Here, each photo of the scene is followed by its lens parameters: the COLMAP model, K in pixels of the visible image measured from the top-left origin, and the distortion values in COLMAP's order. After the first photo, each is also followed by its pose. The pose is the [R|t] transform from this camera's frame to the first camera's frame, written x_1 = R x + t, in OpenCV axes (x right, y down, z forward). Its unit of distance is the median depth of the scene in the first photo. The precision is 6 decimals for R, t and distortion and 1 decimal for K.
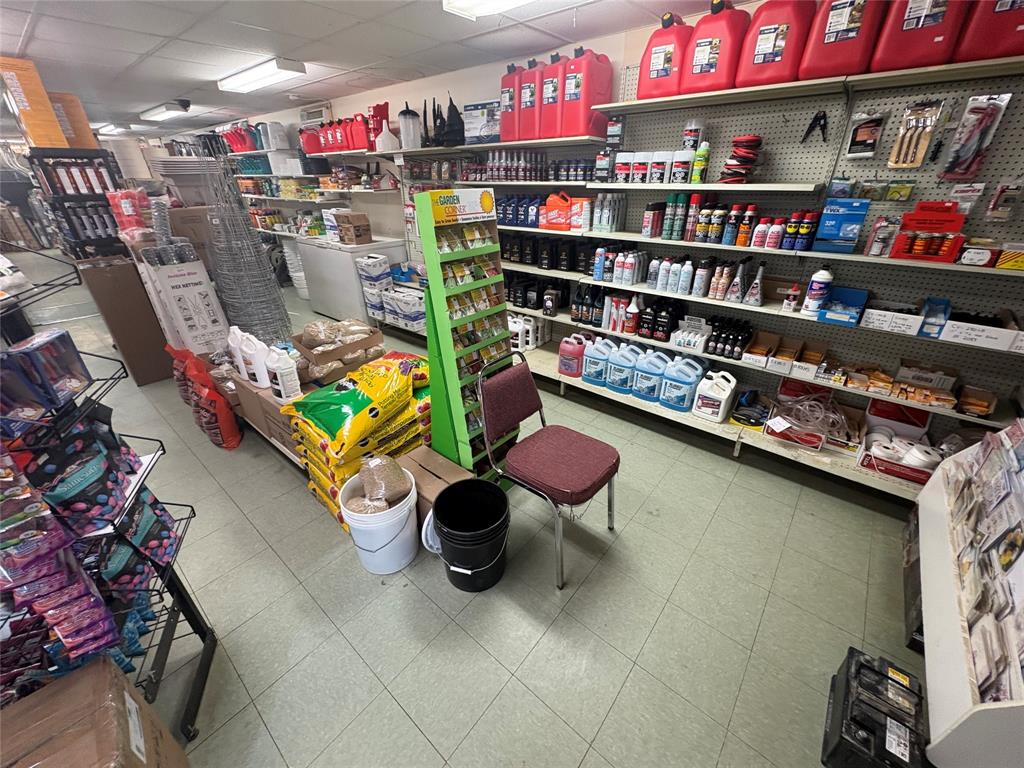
lens RADIAL K [[406.8, 0, 510.7], [0, 406.8, 383.1], [0, 0, 1]] dist [0.000446, -0.000052]
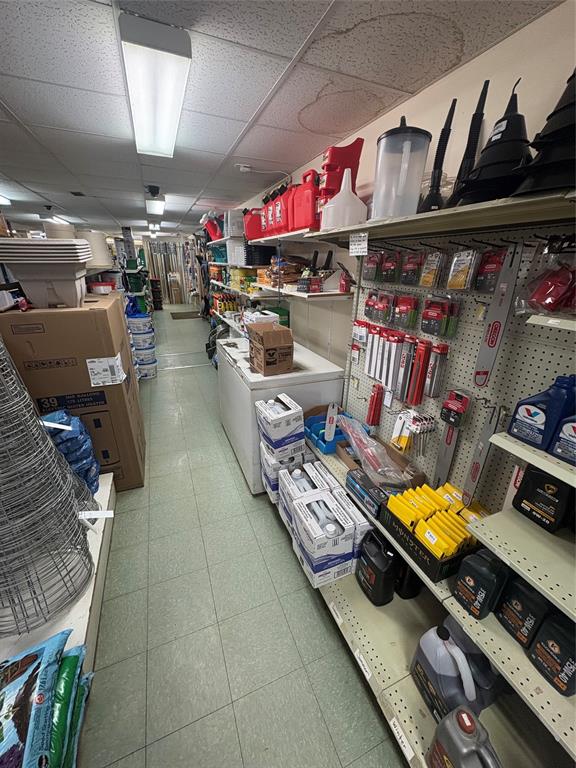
lens RADIAL K [[305.1, 0, 288.7], [0, 305.1, 382.8], [0, 0, 1]] dist [0.000446, -0.000052]
pose [[0.887322, 0.191748, -0.419394, -0.148469], [-0.232007, 0.971595, -0.046648, -0.318046], [0.398537, 0.138695, 0.906605, 0.594097]]
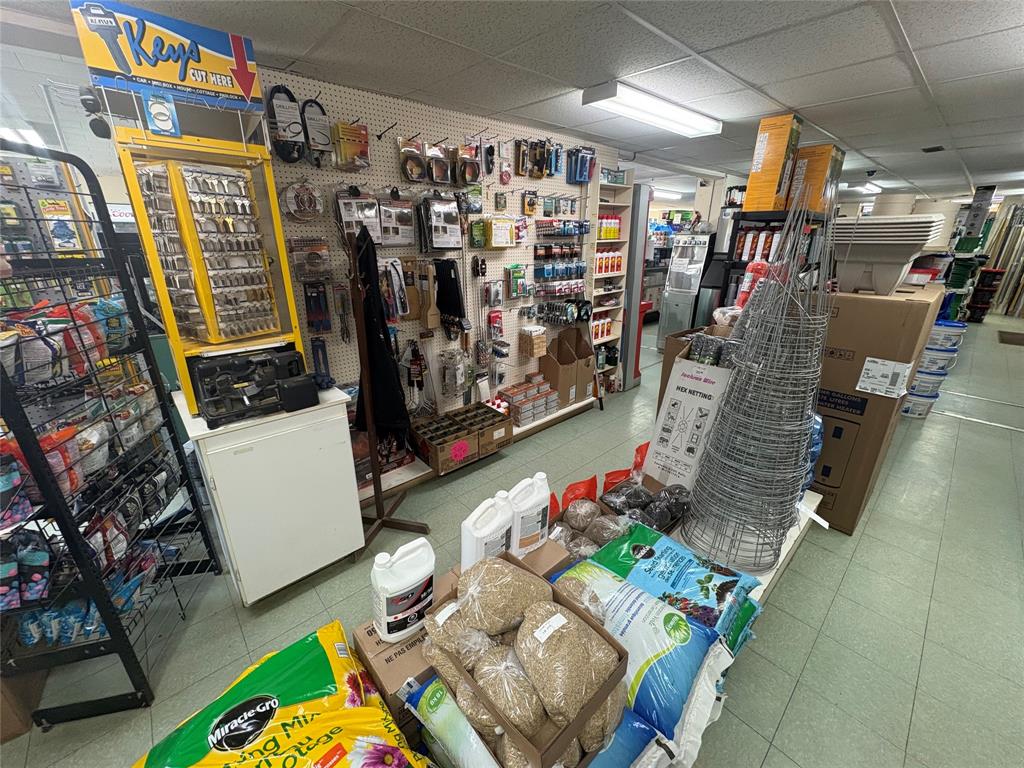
lens RADIAL K [[406.8, 0, 510.7], [0, 406.8, 383.1], [0, 0, 1]] dist [0.000446, -0.000052]
pose [[-0.138685, 0.349018, -0.926797, -0.072119], [-0.453161, 0.809754, 0.372752, -0.265133], [0.880575, 0.471683, 0.045860, 0.483855]]
